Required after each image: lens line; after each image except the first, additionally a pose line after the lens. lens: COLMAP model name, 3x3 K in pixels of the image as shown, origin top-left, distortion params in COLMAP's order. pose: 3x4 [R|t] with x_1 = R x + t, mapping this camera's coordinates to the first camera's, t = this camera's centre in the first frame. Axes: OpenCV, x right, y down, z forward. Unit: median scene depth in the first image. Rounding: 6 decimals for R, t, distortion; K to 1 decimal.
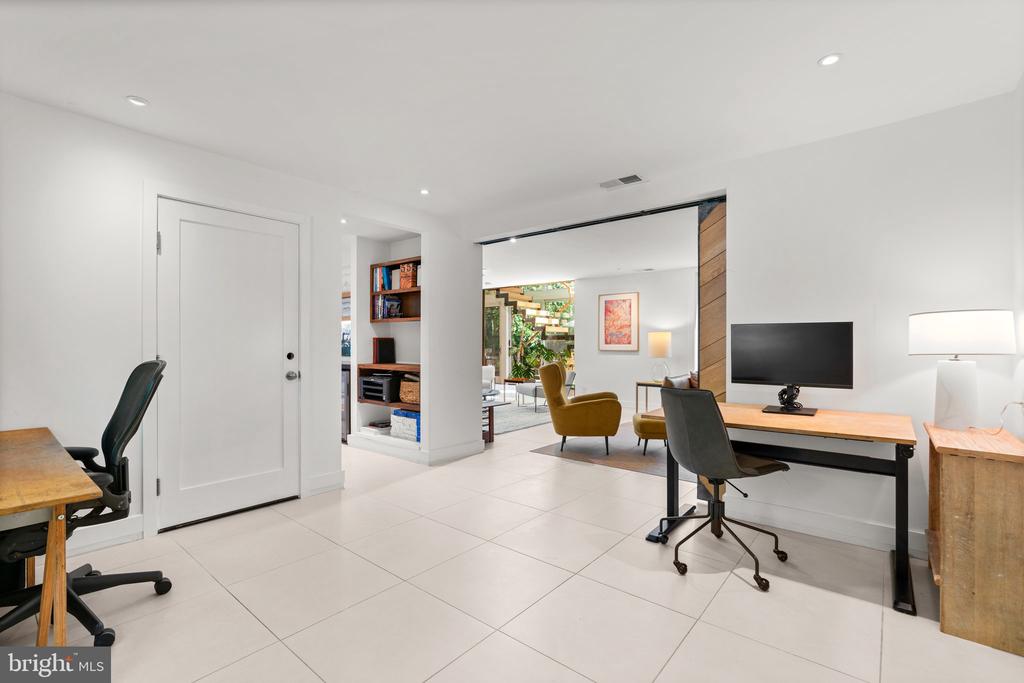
lens RADIAL K [[460.9, 0, 512.0], [0, 460.9, 341.5], [0, 0, 1]] dist [0.001489, 0.000169]
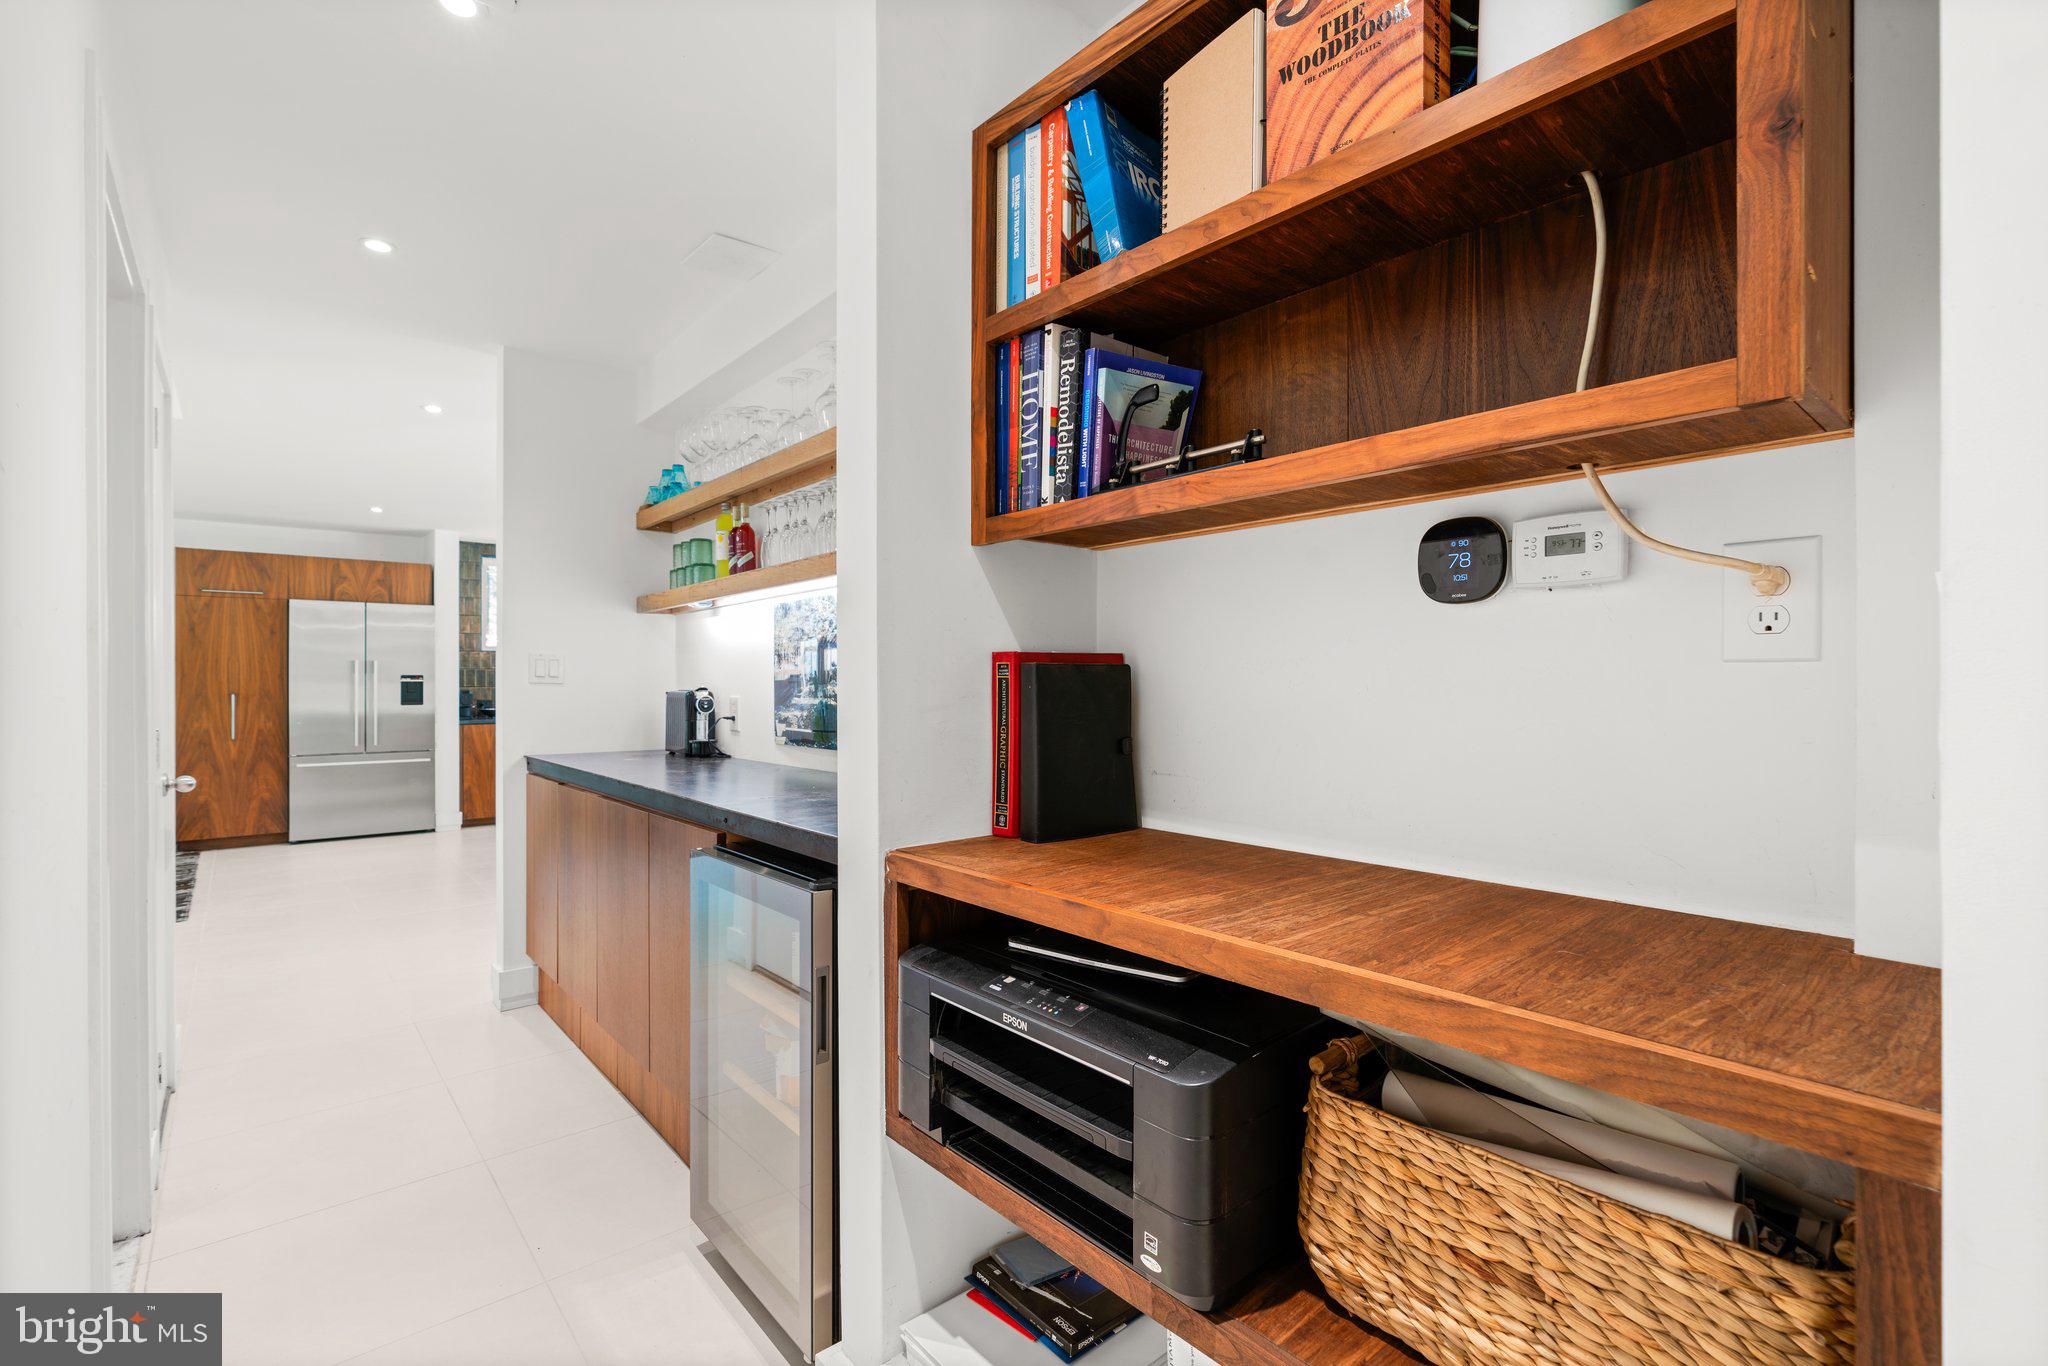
lens RADIAL K [[921.8, 0, 1024.0], [0, 921.8, 683.0], [0, 0, 1]] dist [0.001489, 0.000169]
pose [[0.985672, 0.000502, -0.168671, -0.248466], [0.000294, 0.999989, 0.004691, 0.000090], [0.168672, -0.004673, 0.985661, 0.737272]]
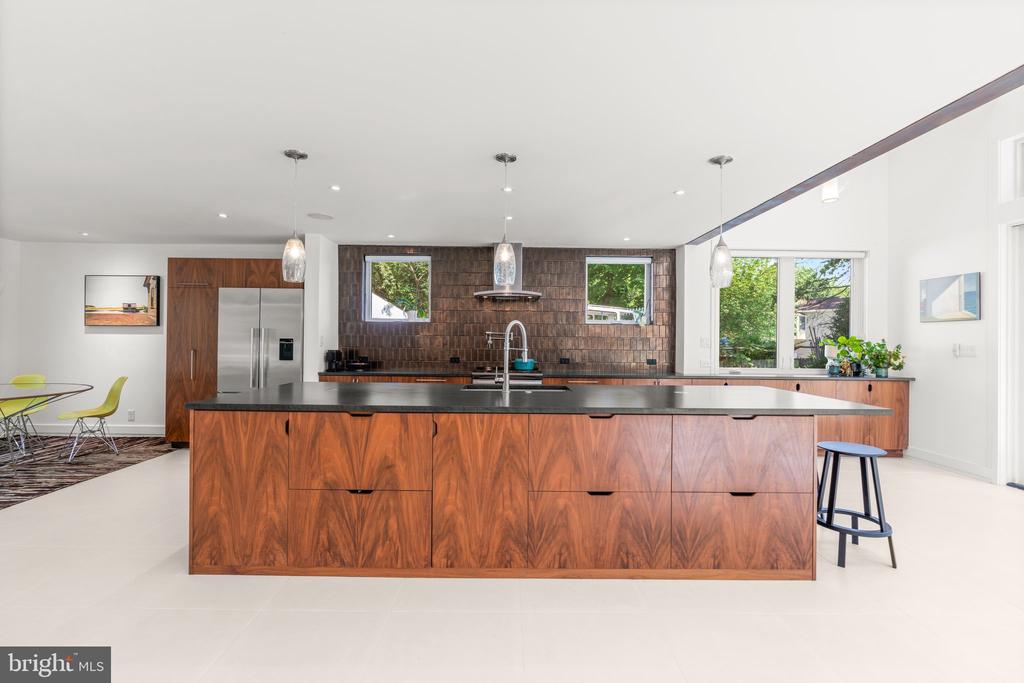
lens RADIAL K [[457.3, 0, 512.0], [0, 457.3, 341.5], [0, 0, 1]] dist [-0.001310, 0.000139]
pose [[0.644747, 0.013533, -0.764277, -0.352221], [-0.010745, 0.999905, 0.008642, -0.013044], [0.764321, 0.002640, 0.644831, 1.703257]]
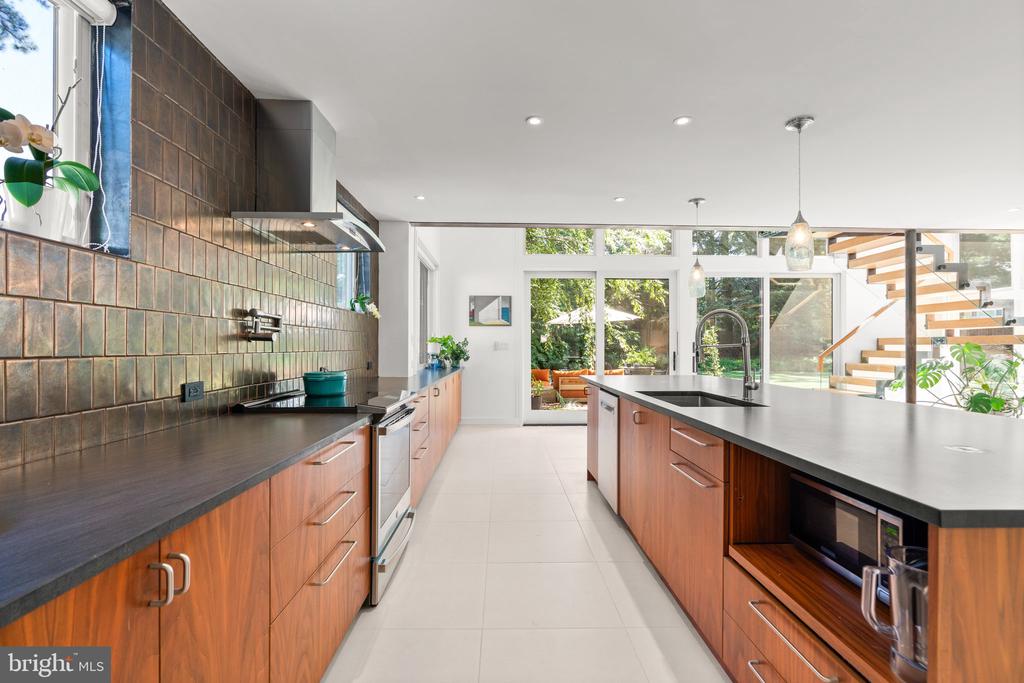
lens RADIAL K [[465.3, 0, 513.0], [0, 465.3, 345.9], [0, 0, 1]] dist [0.001210, 0.000617]
pose [[0.754011, 0.005953, 0.656834, -1.335659], [-0.005326, 0.999981, -0.002950, 0.007364], [-0.656840, -0.001274, 0.754029, 1.877767]]
